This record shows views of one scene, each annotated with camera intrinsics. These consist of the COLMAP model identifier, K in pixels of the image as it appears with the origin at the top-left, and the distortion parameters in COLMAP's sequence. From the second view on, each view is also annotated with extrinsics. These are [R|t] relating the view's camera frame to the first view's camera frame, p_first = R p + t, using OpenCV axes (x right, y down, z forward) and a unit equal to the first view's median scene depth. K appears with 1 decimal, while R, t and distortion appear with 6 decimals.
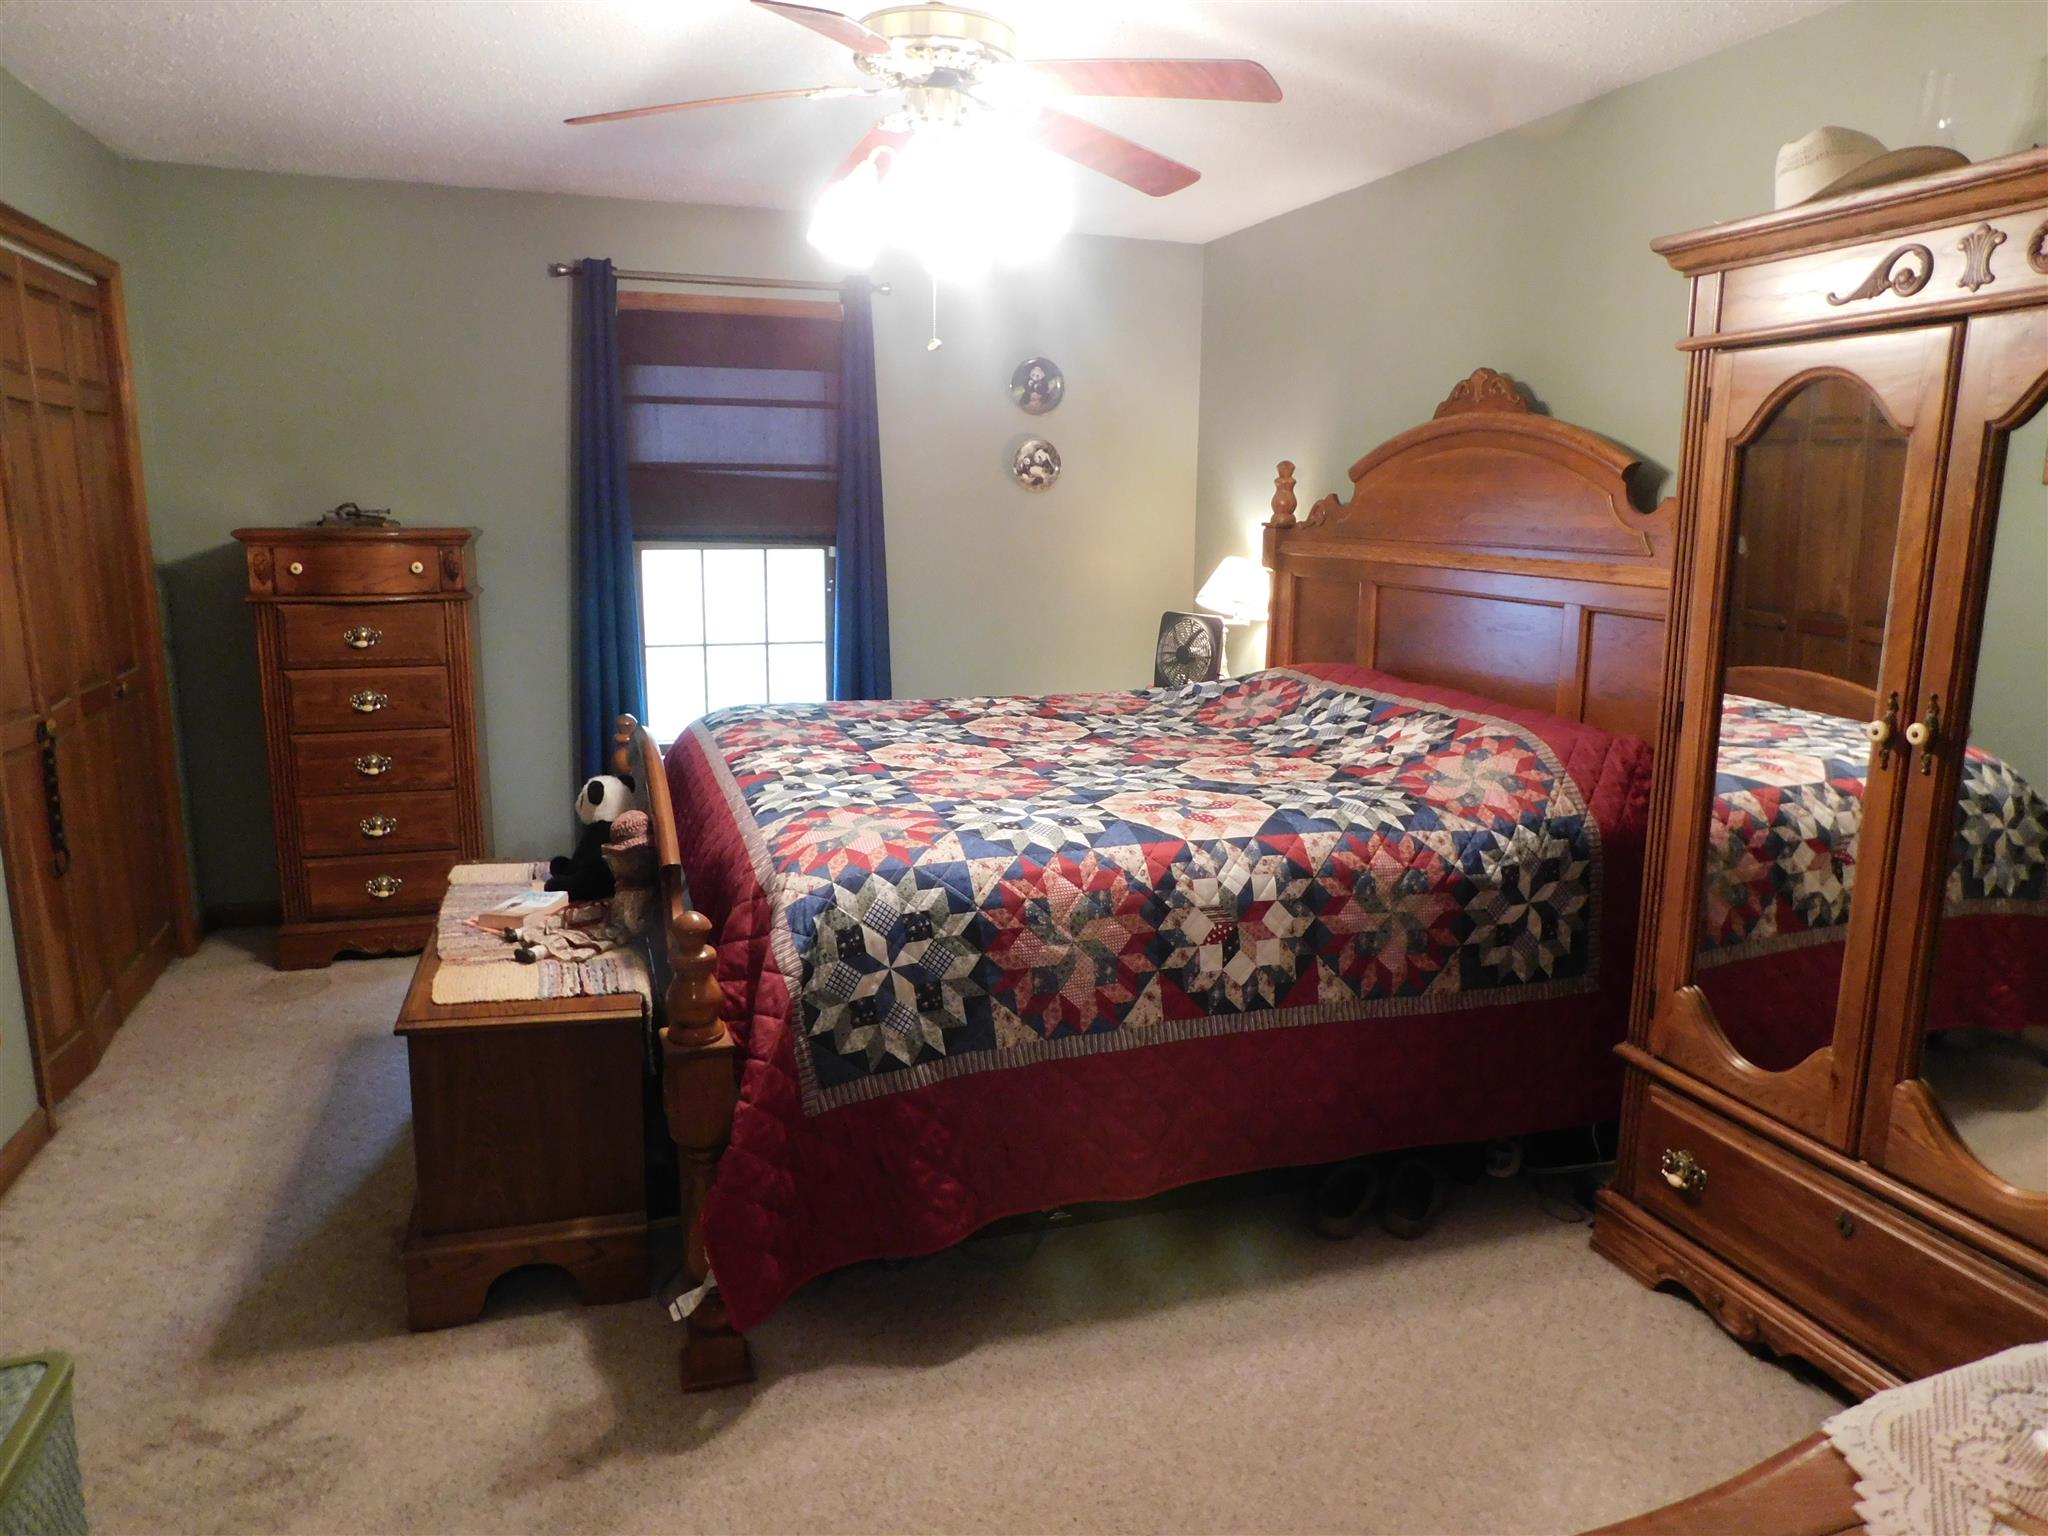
lens RADIAL K [[1351.6, 0, 1029.1], [0, 1351.6, 764.0], [0, 0, 1]] dist [-0.076618, 0.061081]
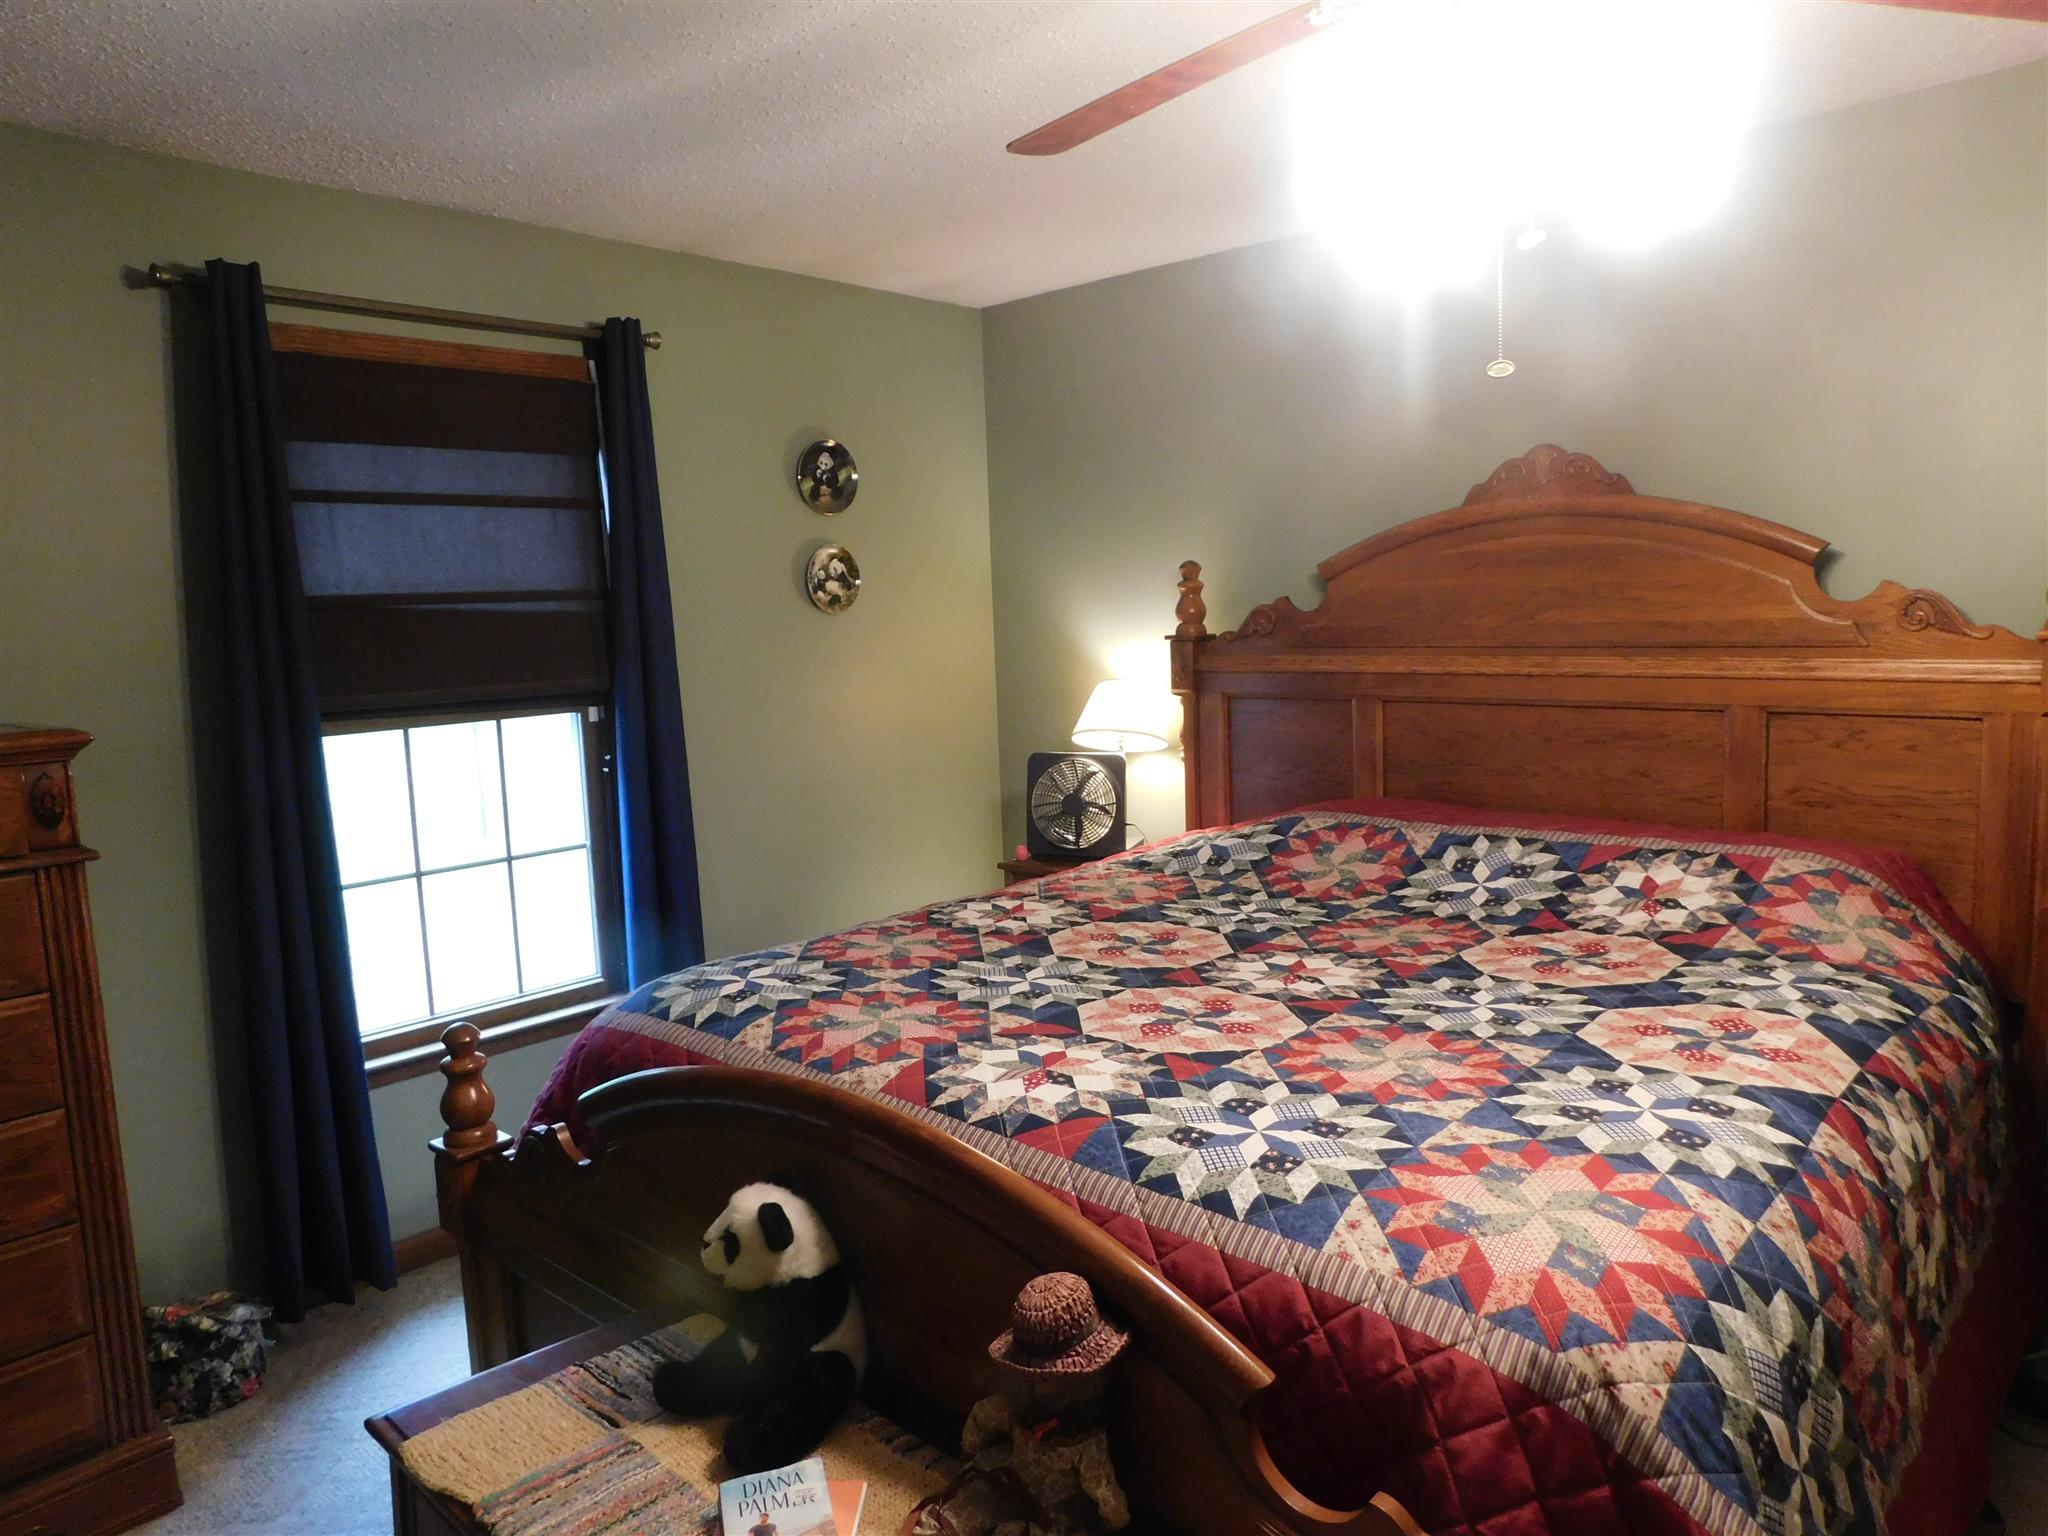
lens RADIAL K [[1351.6, 0, 1029.1], [0, 1351.6, 764.0], [0, 0, 1]] dist [-0.076618, 0.061081]
pose [[0.876217, -0.101451, 0.471118, -0.302198], [0.138971, 0.989253, -0.045440, -0.076688], [-0.461445, 0.105287, 0.880899, 0.322373]]
